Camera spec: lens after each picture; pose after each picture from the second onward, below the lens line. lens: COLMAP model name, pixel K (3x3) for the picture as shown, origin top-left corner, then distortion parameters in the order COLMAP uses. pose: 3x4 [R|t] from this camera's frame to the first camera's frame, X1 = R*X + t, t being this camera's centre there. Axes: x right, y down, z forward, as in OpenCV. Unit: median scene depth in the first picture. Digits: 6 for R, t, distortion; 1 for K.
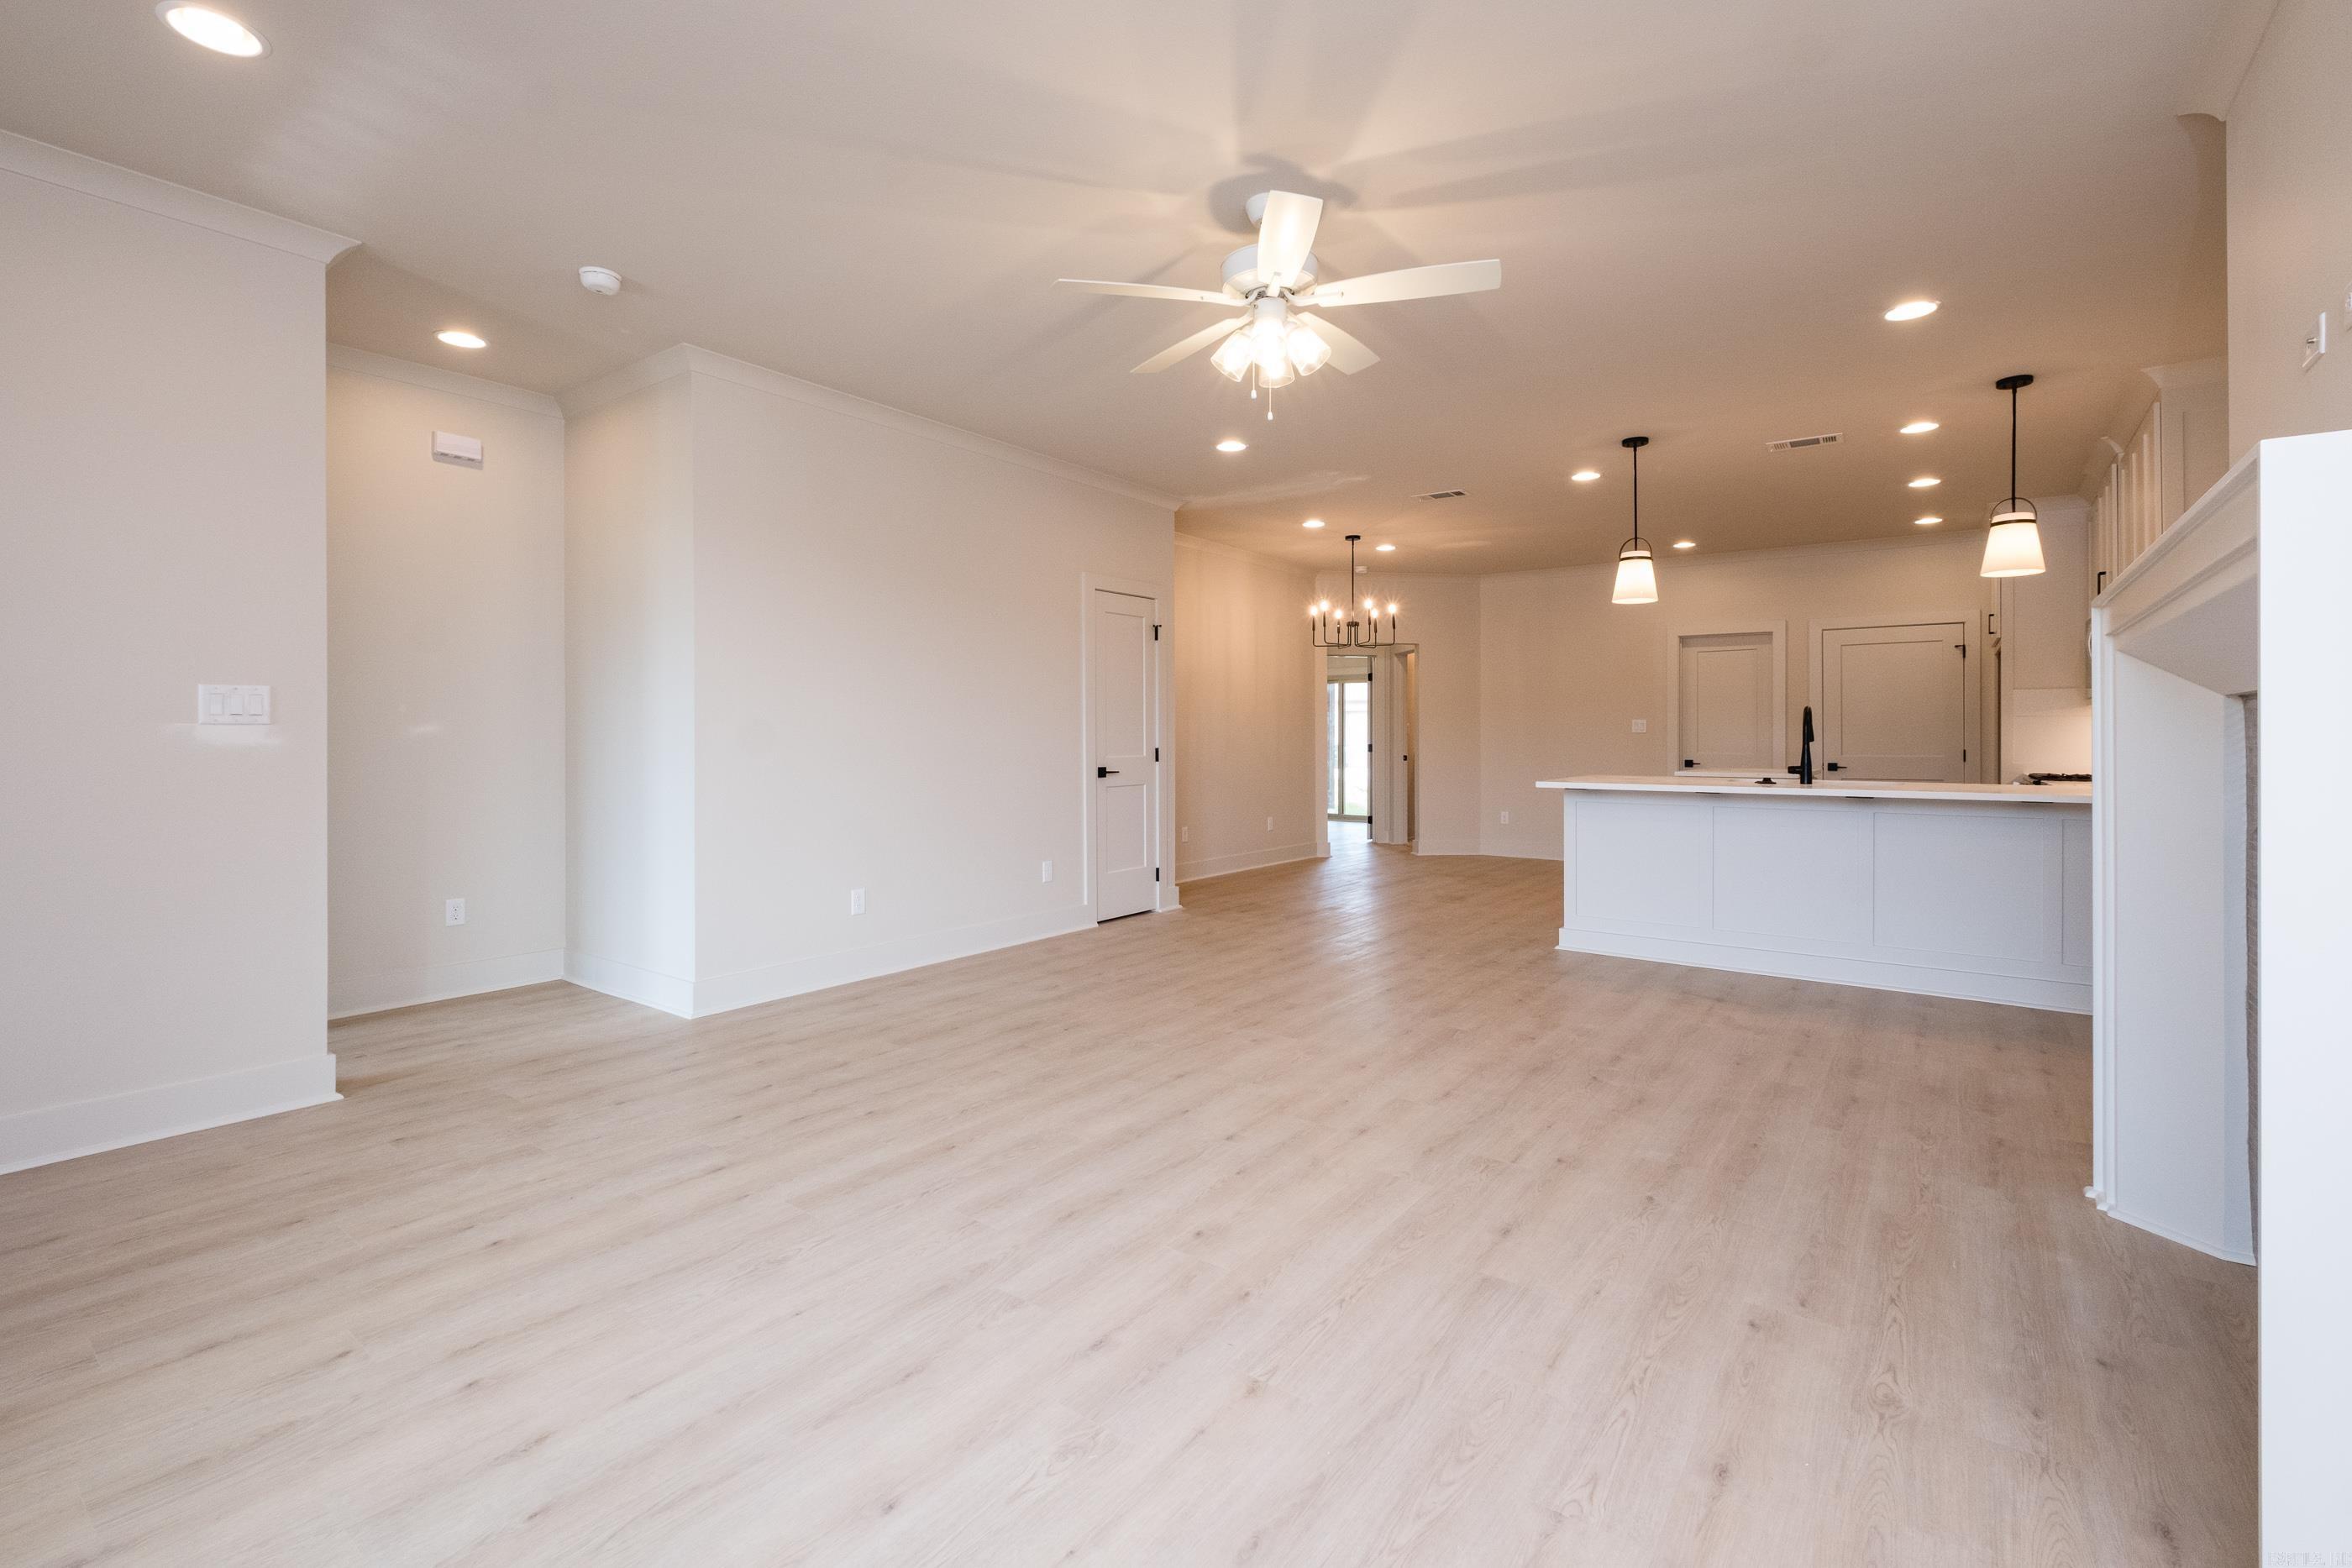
lens RADIAL K [[1024.5, 0, 1161.6], [0, 1024.5, 743.4], [0, 0, 1]] dist [0.002844, -0.003602]
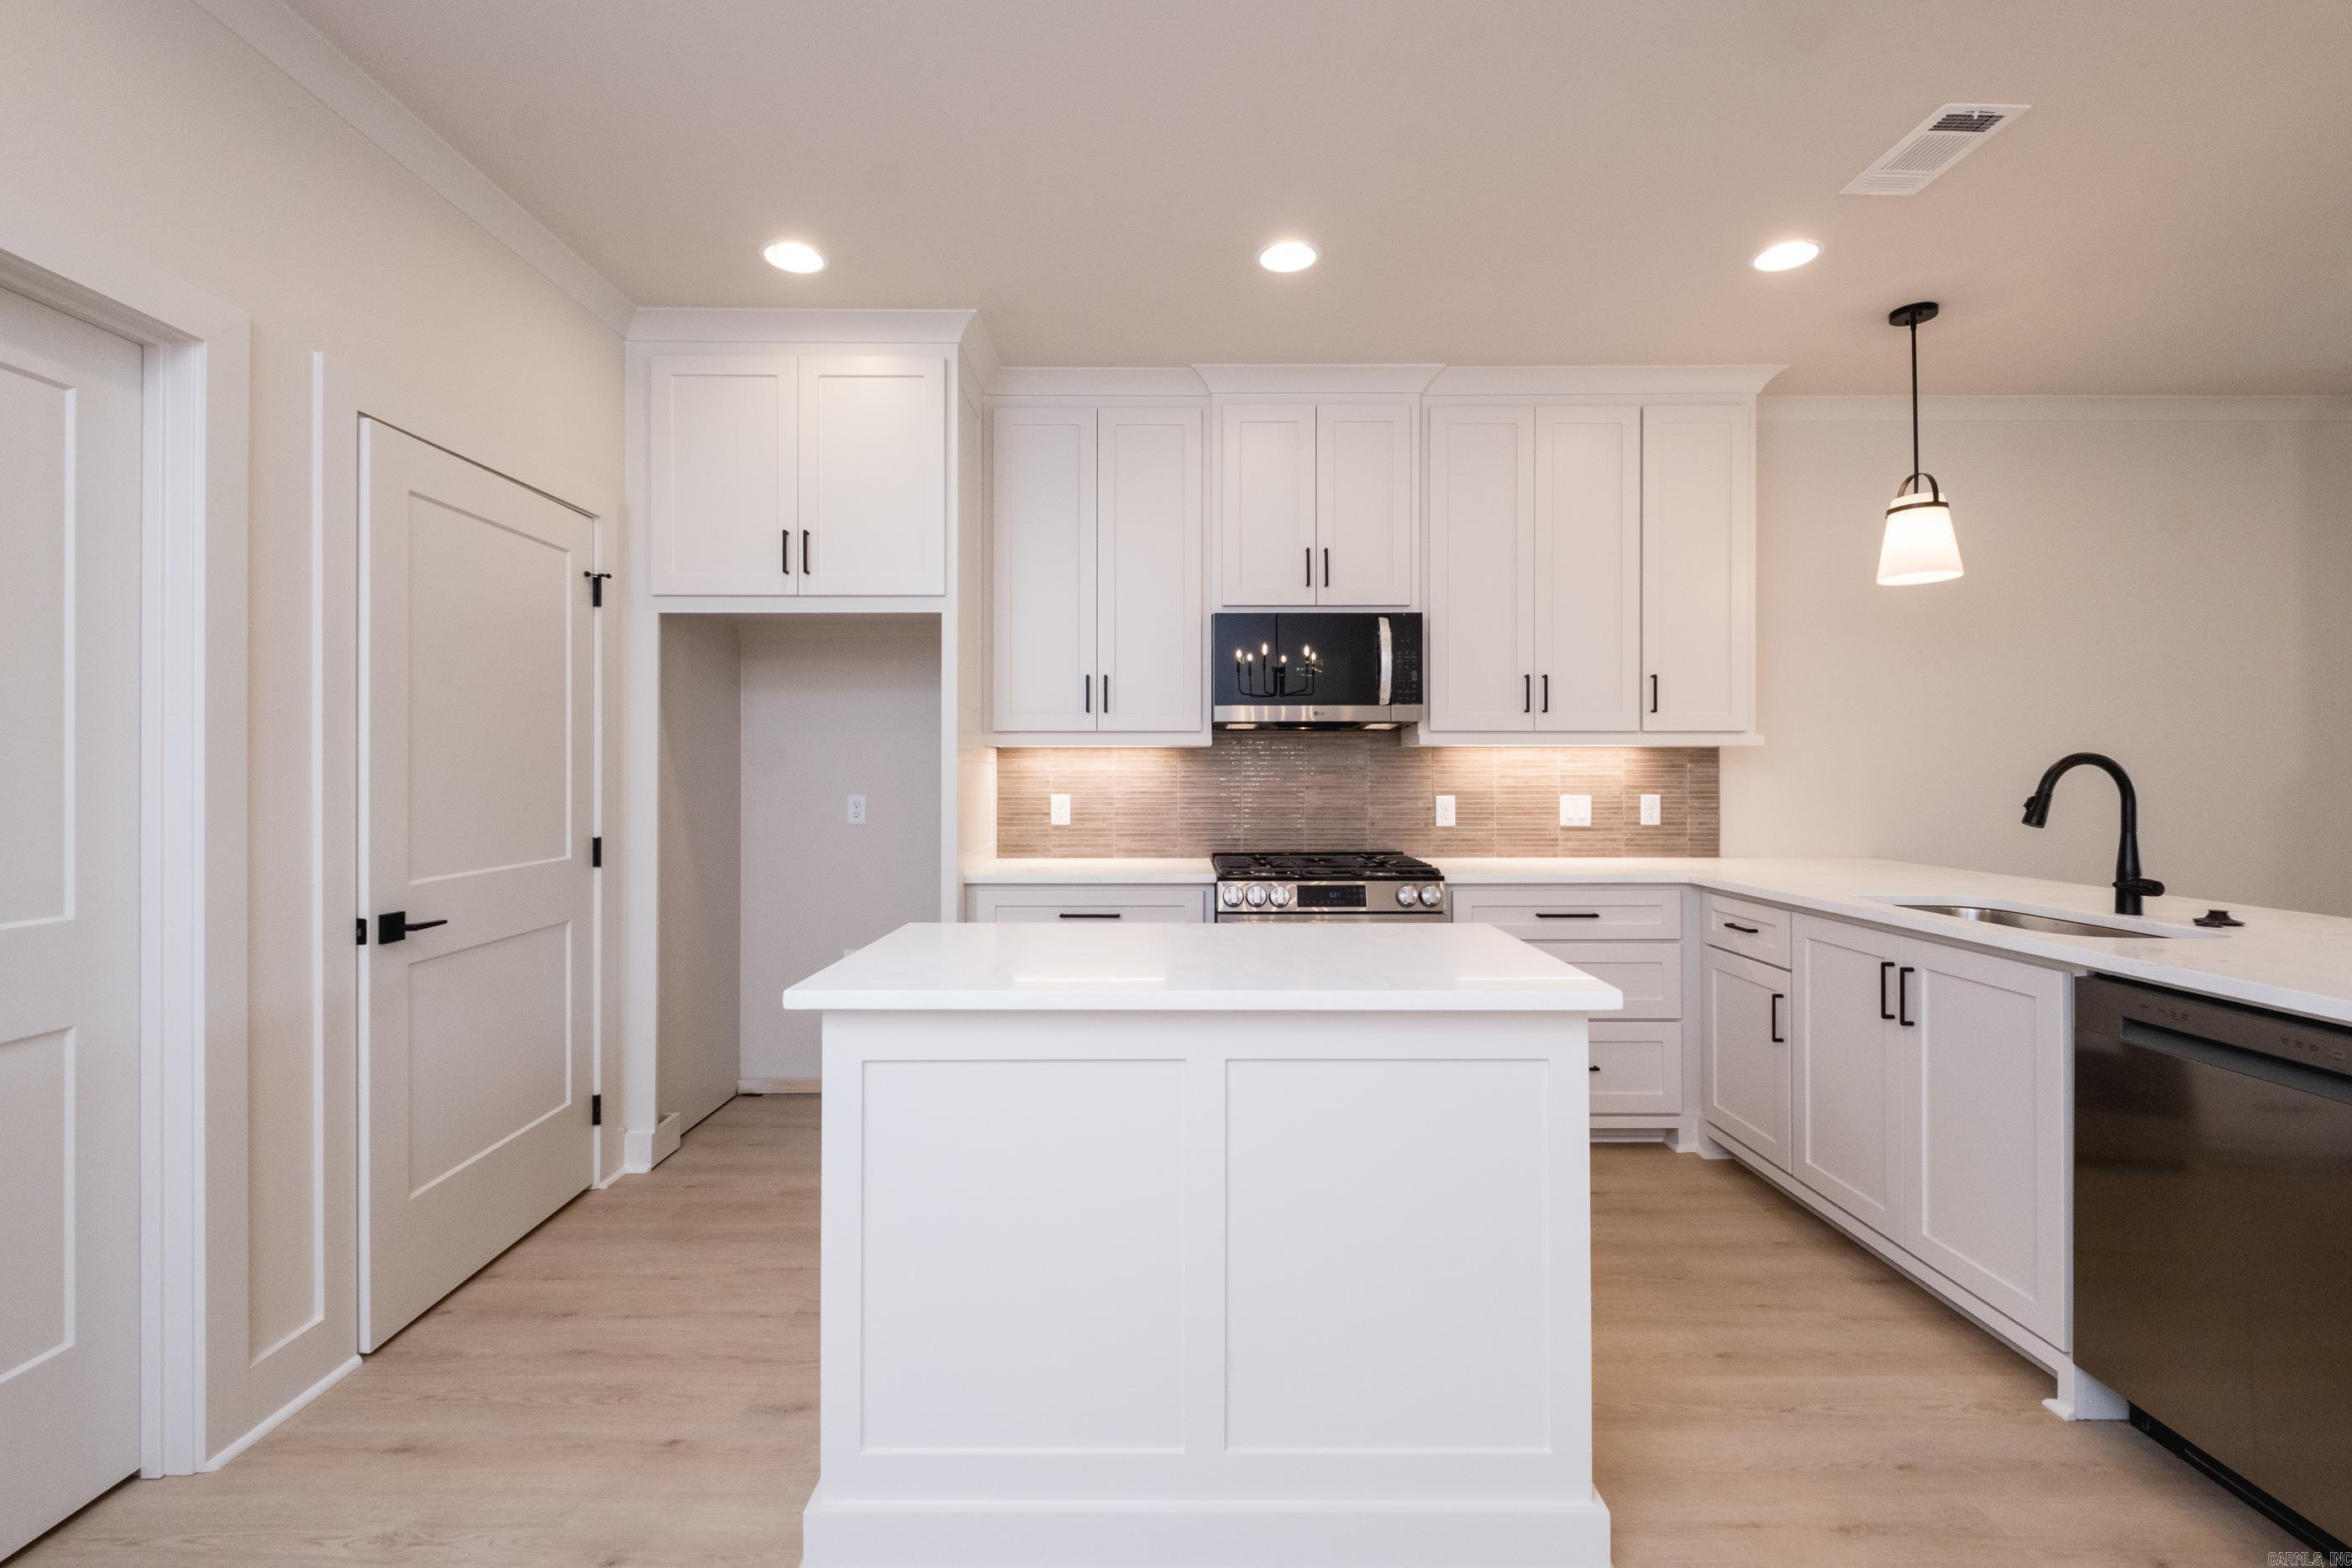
lens RADIAL K [[1024.5, 0, 1167.7], [0, 1024.5, 769.0], [0, 0, 1]] dist [0.002844, -0.003602]
pose [[-0.602915, 0.003029, 0.797800, 0.289109], [0.003450, 0.999993, -0.001189, -0.017070], [-0.797798, 0.002036, -0.602921, 0.922741]]
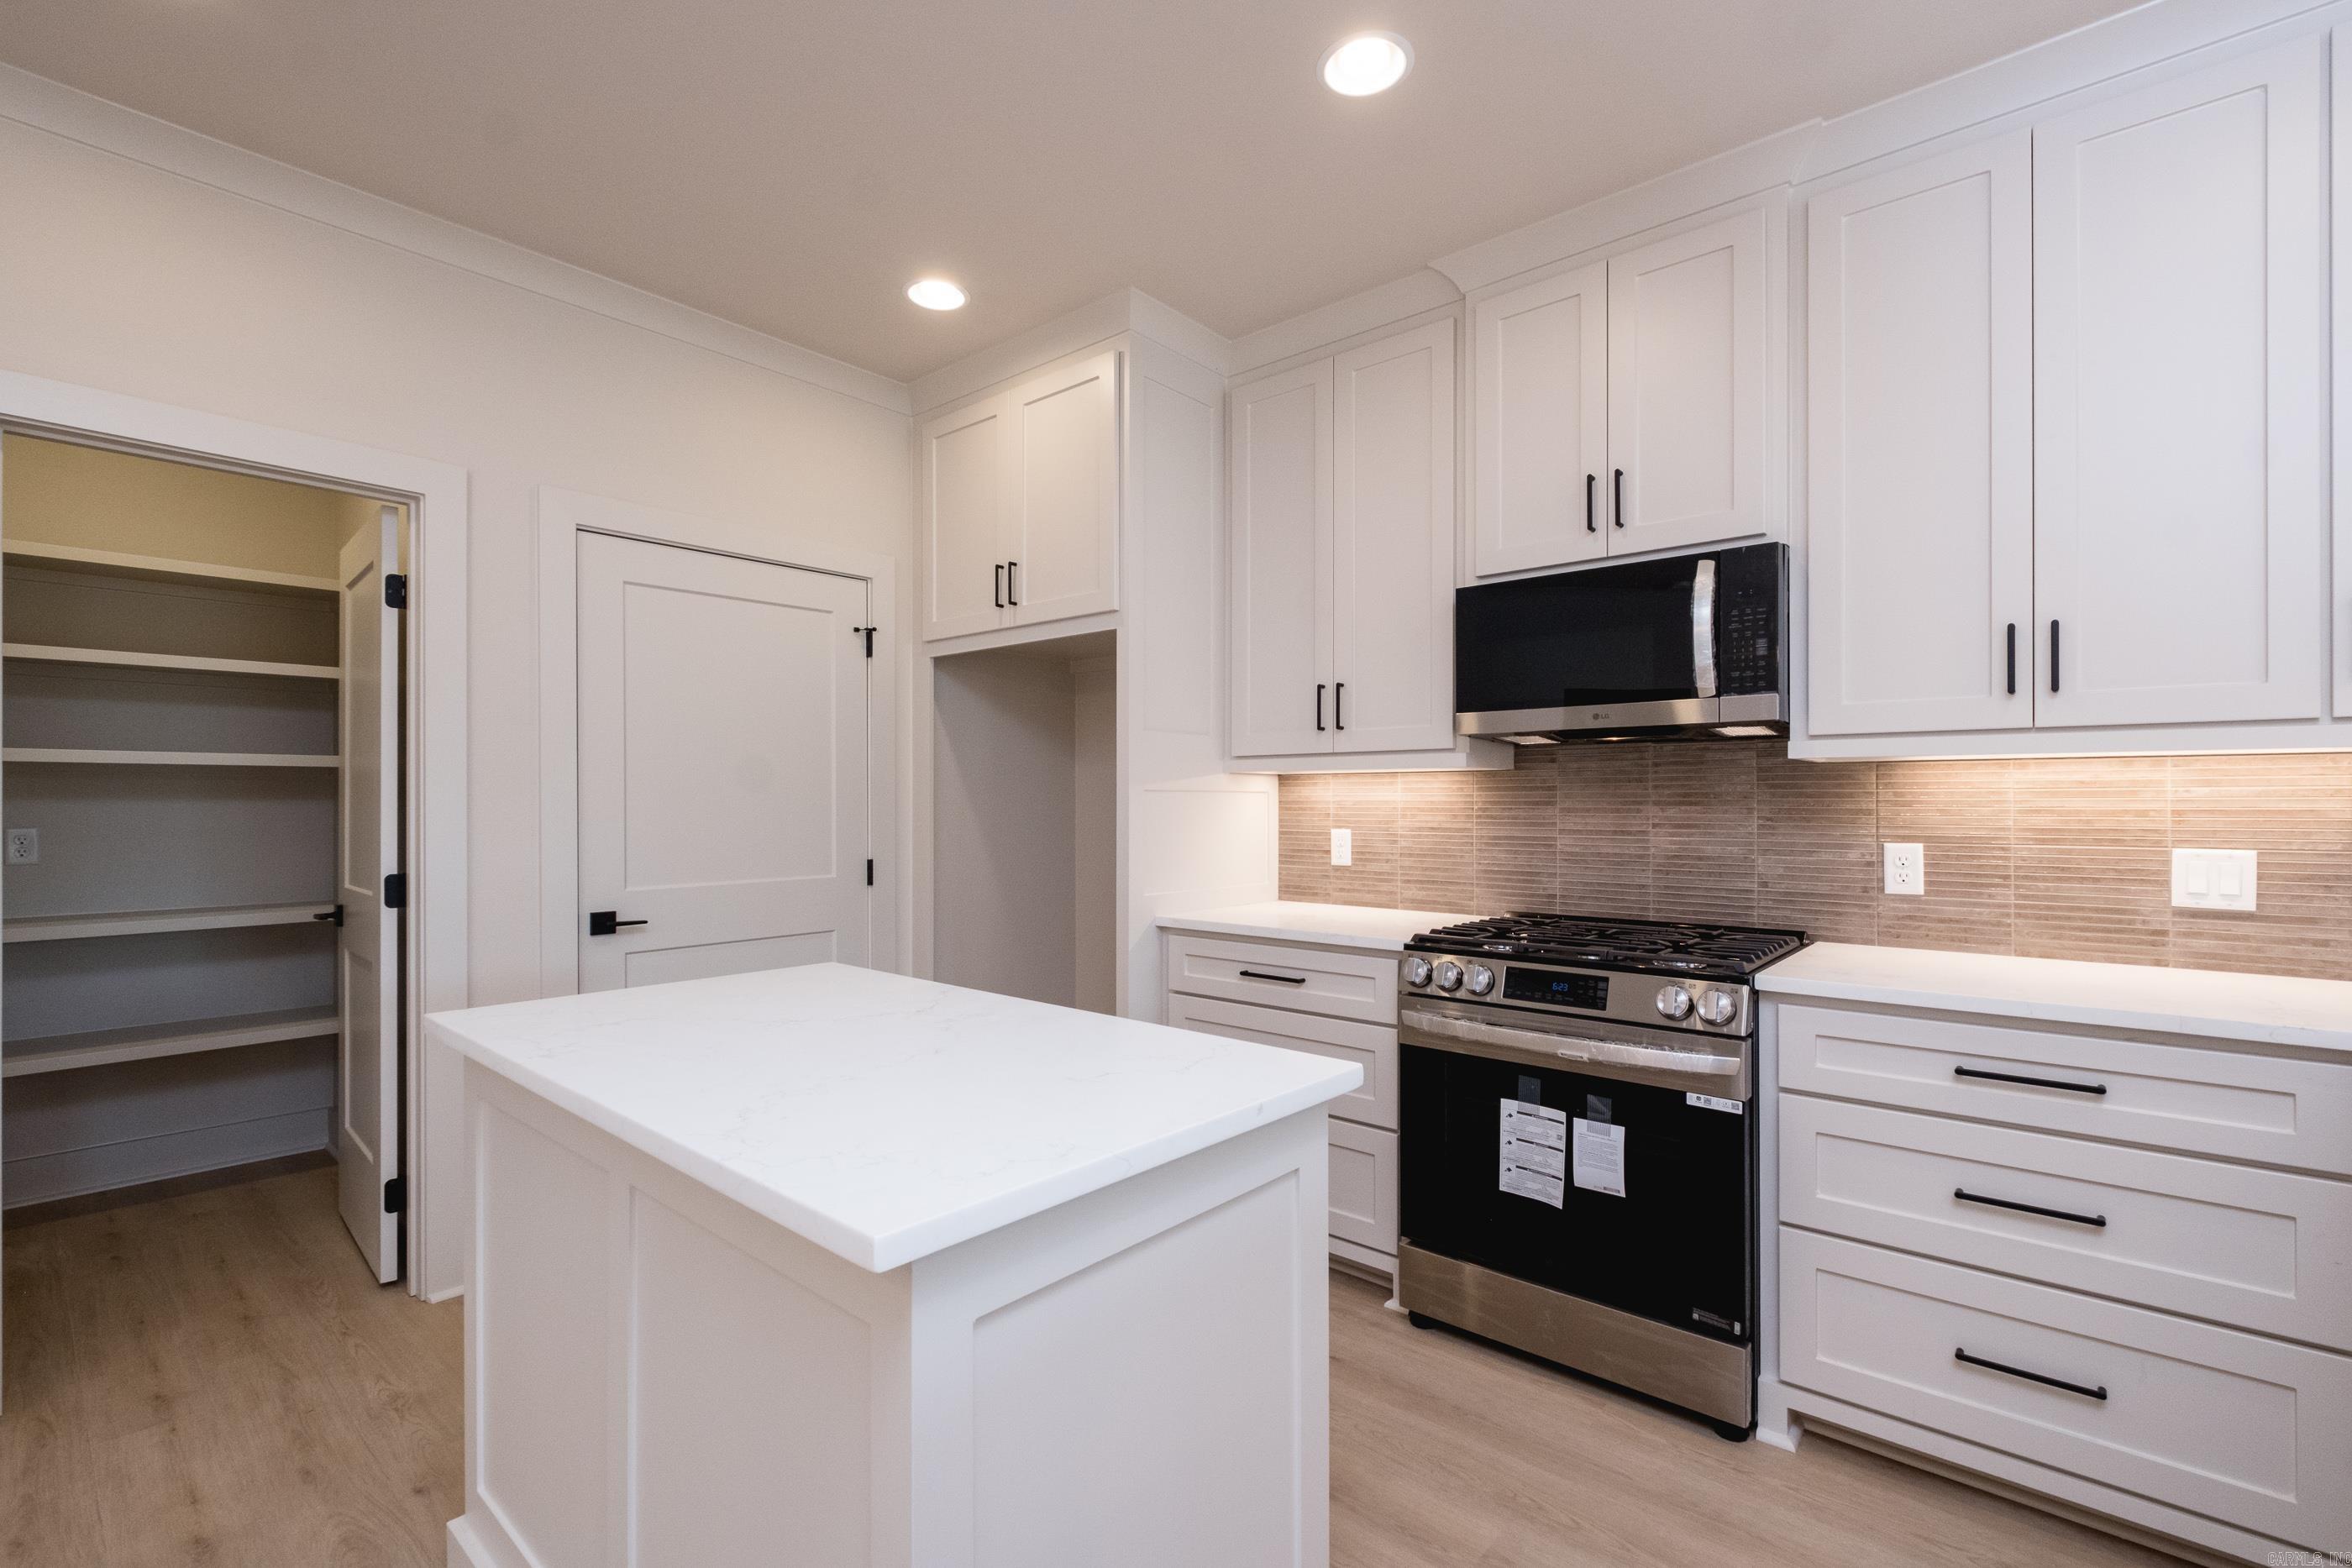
lens RADIAL K [[1024.5, 0, 1182.8], [0, 1024.5, 792.5], [0, 0, 1]] dist [0.002844, -0.003602]
pose [[0.062555, 0.004829, 0.998030, 0.297525], [0.007019, 0.999961, -0.005278, -0.018442], [-0.998017, 0.007335, 0.062519, 0.725280]]
